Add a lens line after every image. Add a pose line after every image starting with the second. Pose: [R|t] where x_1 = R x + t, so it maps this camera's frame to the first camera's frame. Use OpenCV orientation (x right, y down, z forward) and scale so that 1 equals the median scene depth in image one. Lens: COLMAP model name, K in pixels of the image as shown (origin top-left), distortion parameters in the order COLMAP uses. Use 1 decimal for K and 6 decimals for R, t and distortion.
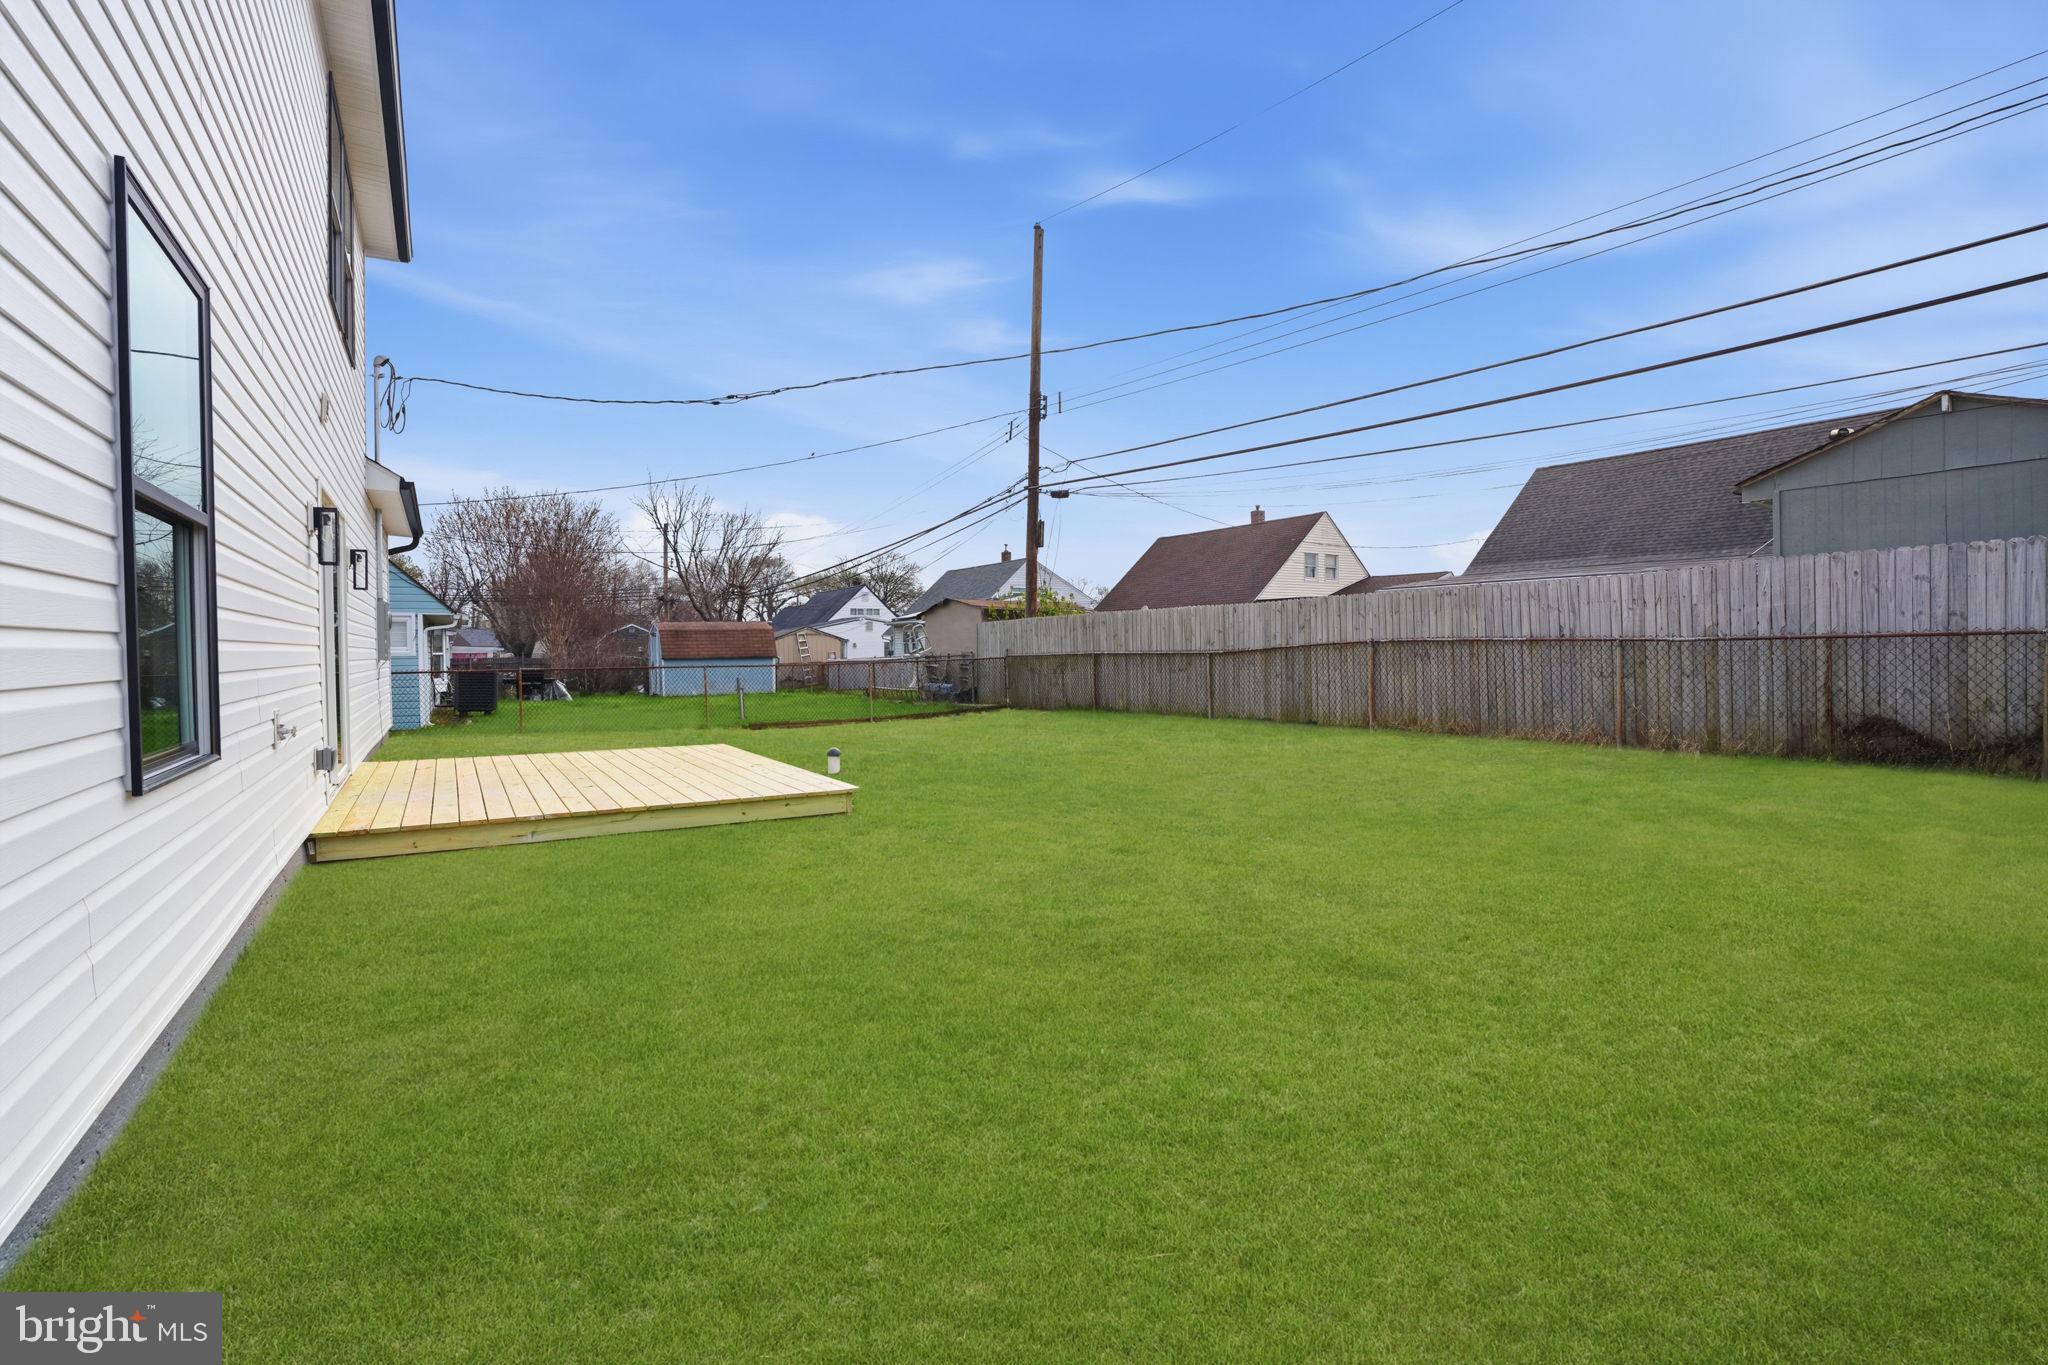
lens RADIAL K [[944.1, 0, 1024.9], [0, 944.1, 674.9], [0, 0, 1]] dist [-0.020044, -0.000021]
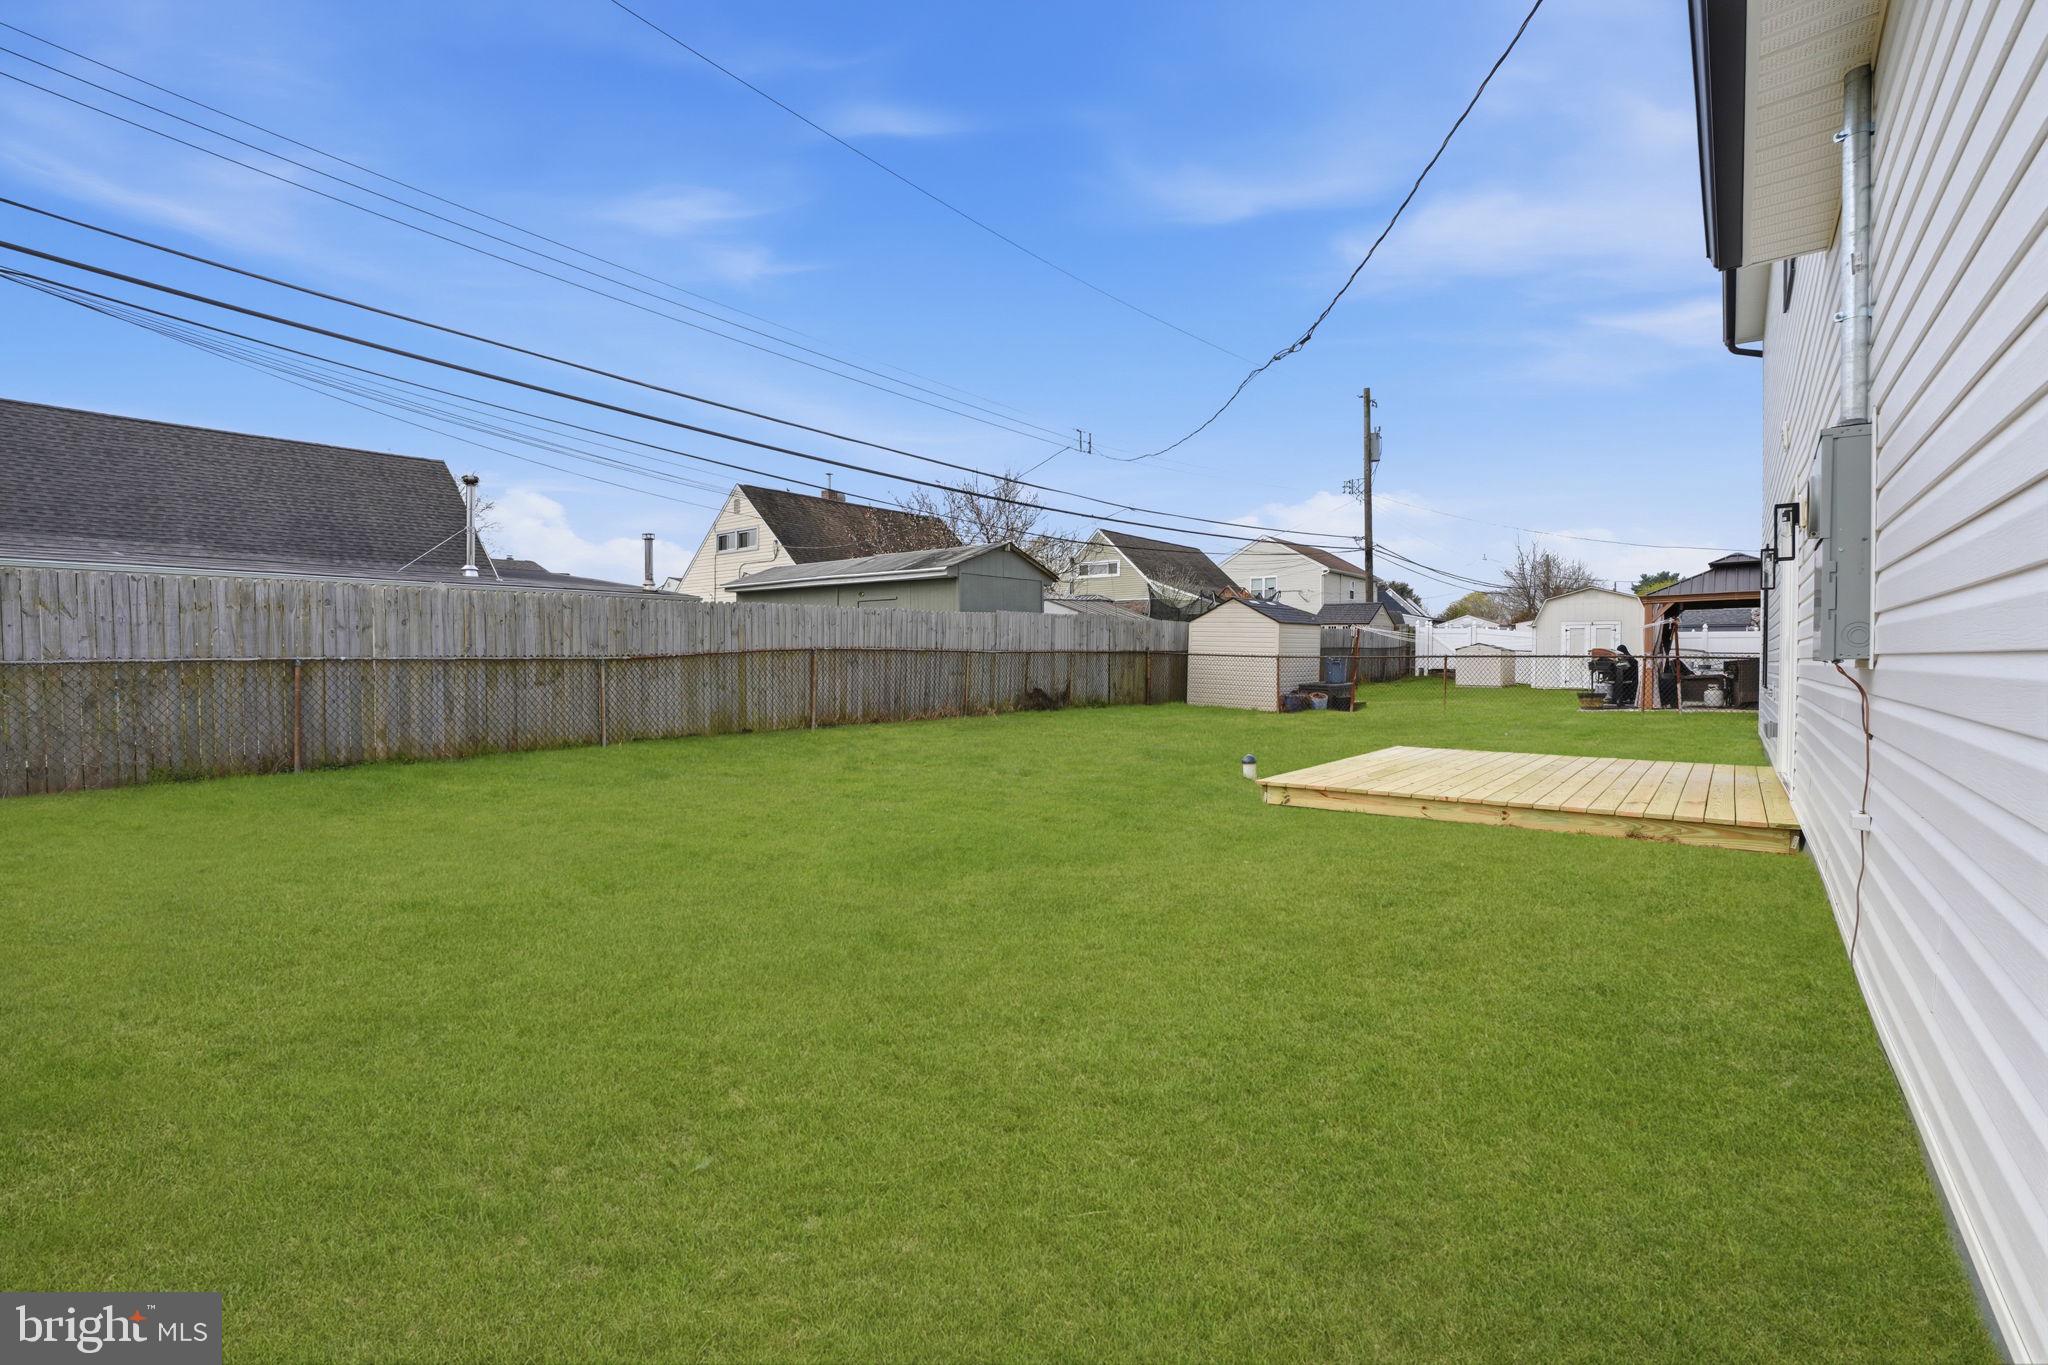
lens RADIAL K [[944.1, 0, 1021.7], [0, 944.1, 676.3], [0, 0, 1]] dist [-0.020044, -0.000021]
pose [[-0.339218, -0.009331, 0.940662, -0.730157], [0.026224, 0.999468, 0.019371, -0.018155], [-0.940342, 0.031239, -0.338793, 1.111959]]
